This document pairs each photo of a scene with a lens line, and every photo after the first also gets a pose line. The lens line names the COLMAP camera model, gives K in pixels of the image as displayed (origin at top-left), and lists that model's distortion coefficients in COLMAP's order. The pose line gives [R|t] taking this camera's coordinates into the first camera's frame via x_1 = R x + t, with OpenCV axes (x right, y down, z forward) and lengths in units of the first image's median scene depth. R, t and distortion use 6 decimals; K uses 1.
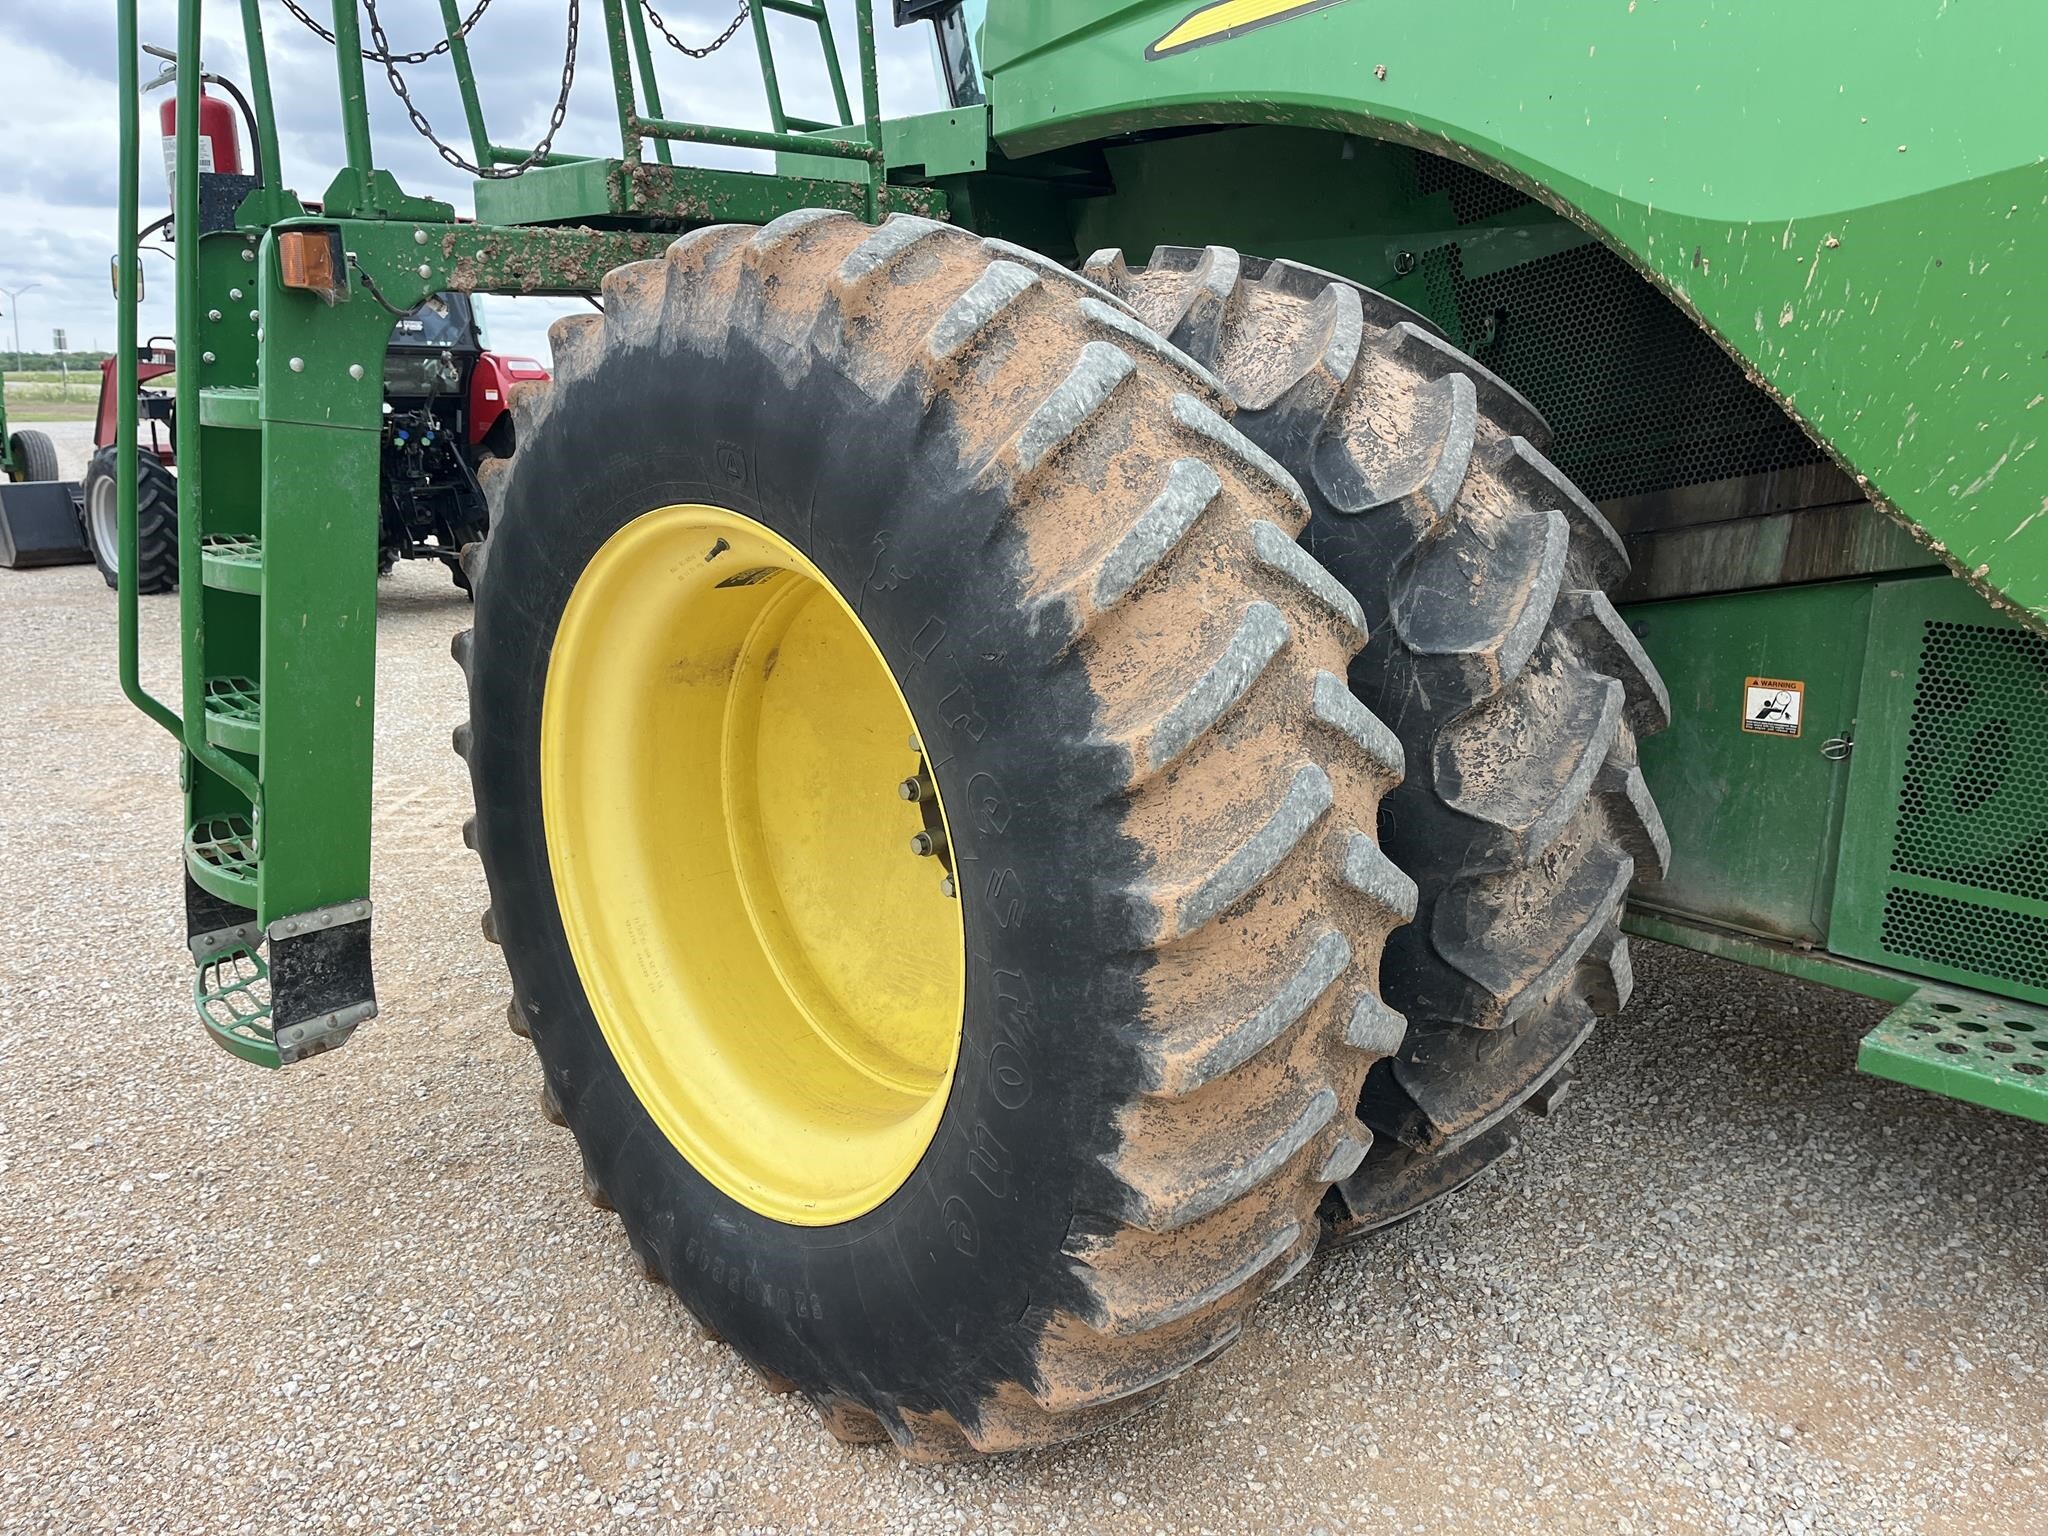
lens RADIAL K [[1553.6, 0, 1024.0], [0, 1553.6, 768.0], [0, 0, 1]] dist [0.075846, -0.101413]
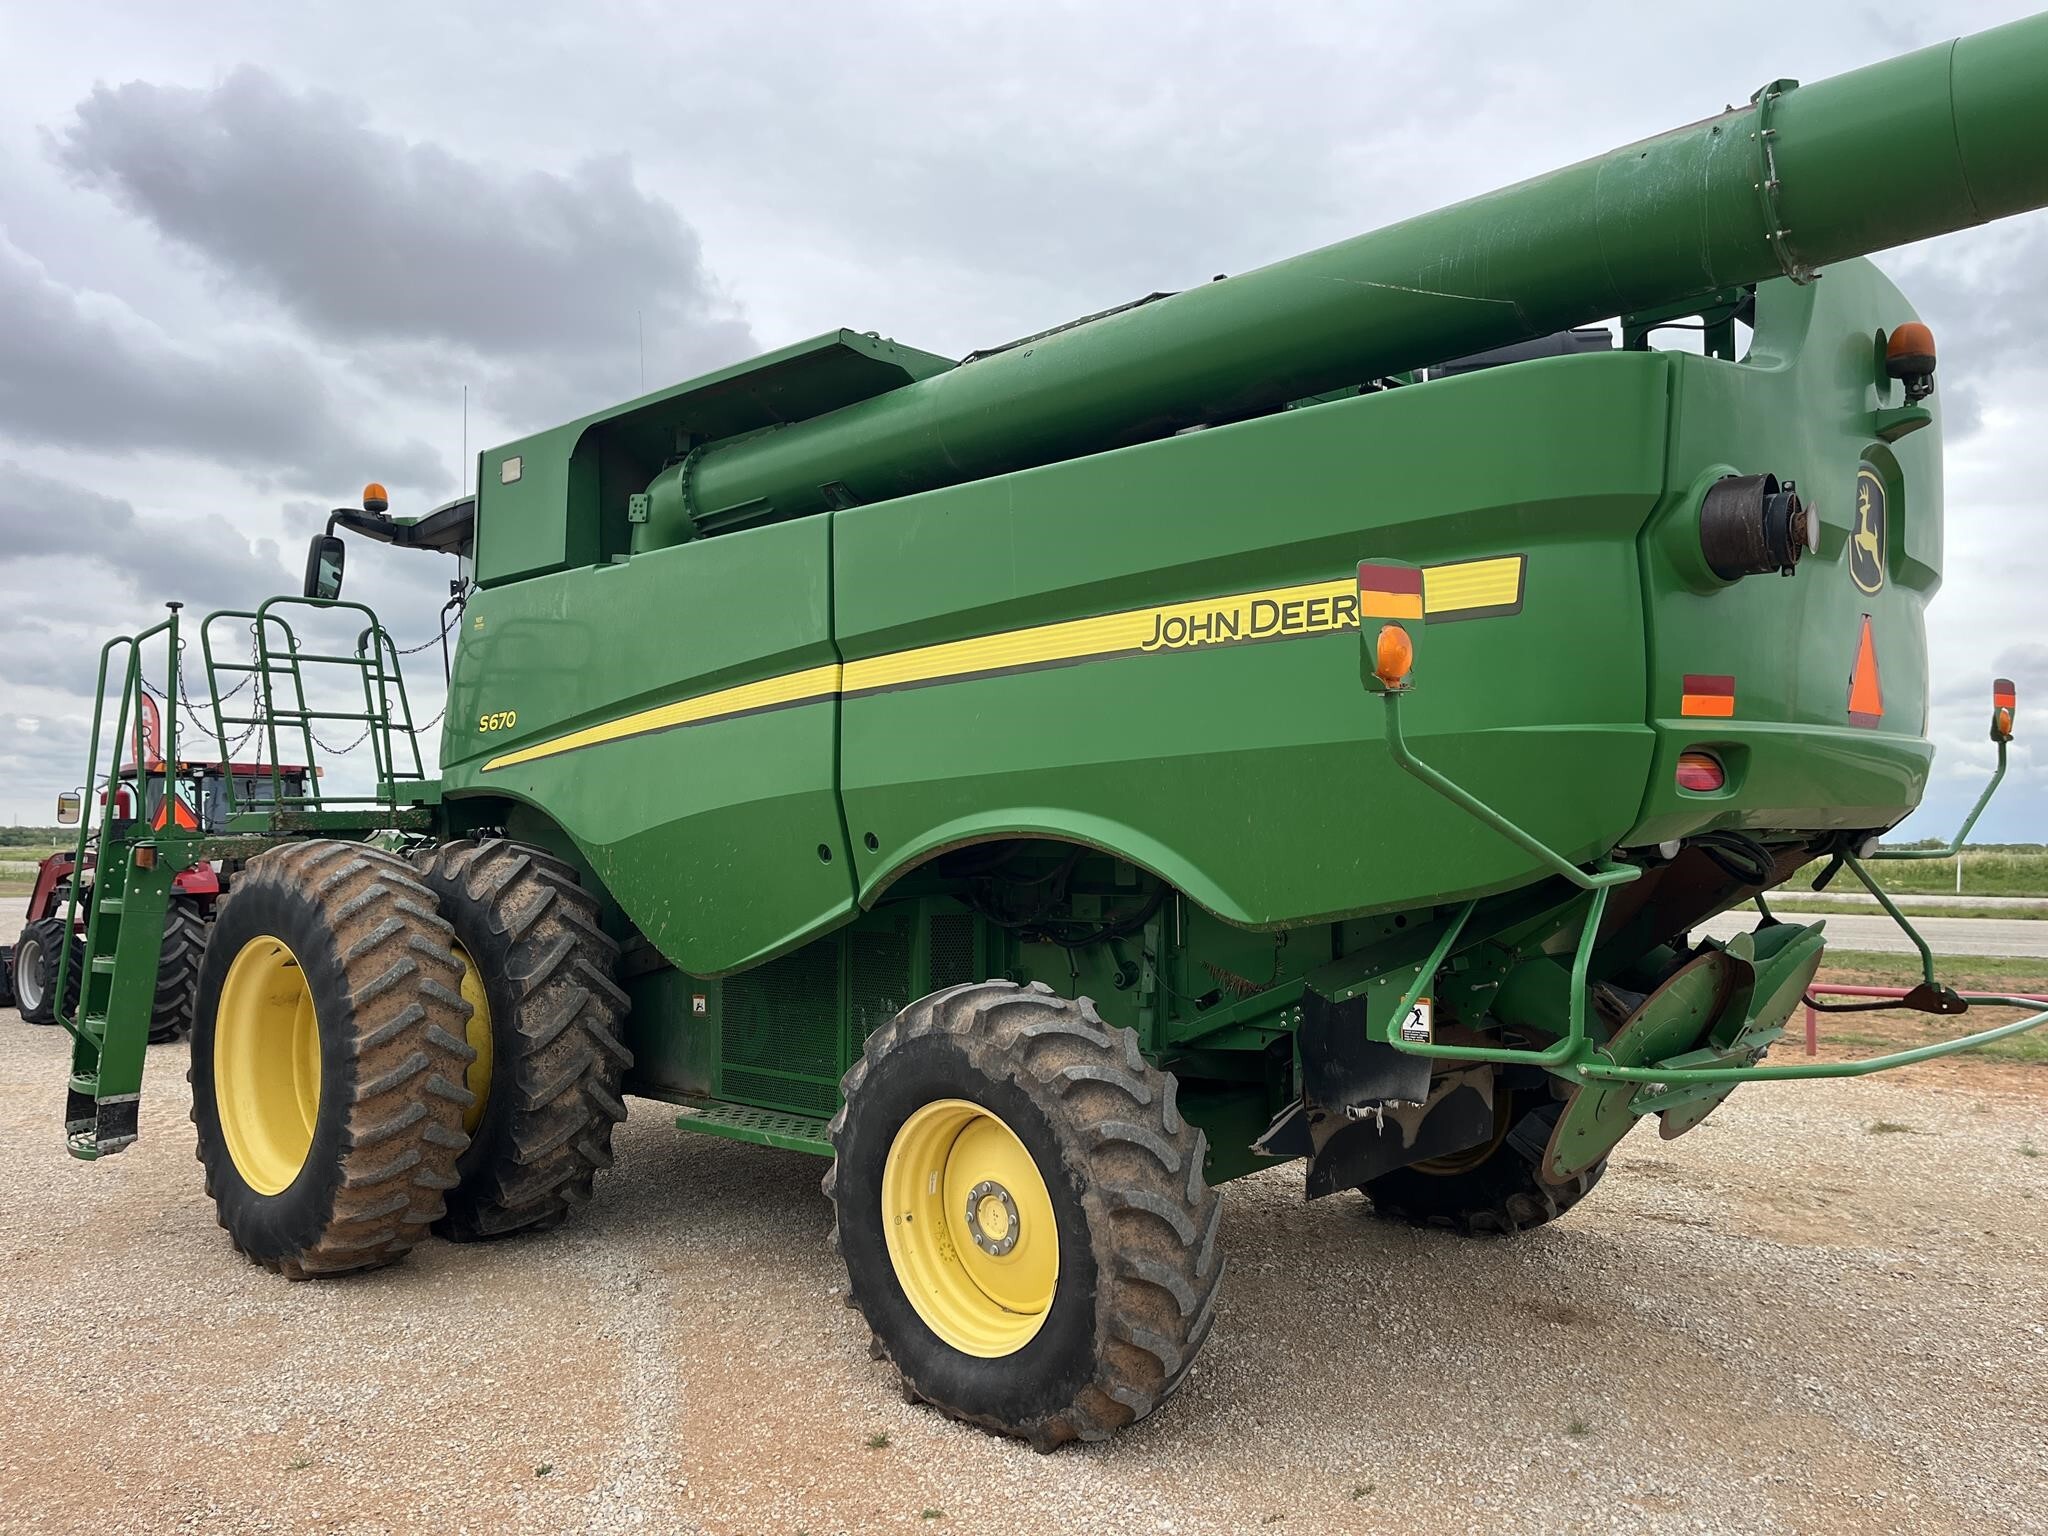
lens RADIAL K [[1553.6, 0, 1024.0], [0, 1553.6, 768.0], [0, 0, 1]] dist [0.075846, -0.101413]
pose [[0.998593, -0.010998, 0.051877, 1.071156], [0.025308, 0.958502, -0.283962, 0.409129], [-0.046601, 0.284875, 0.957431, -2.009424]]
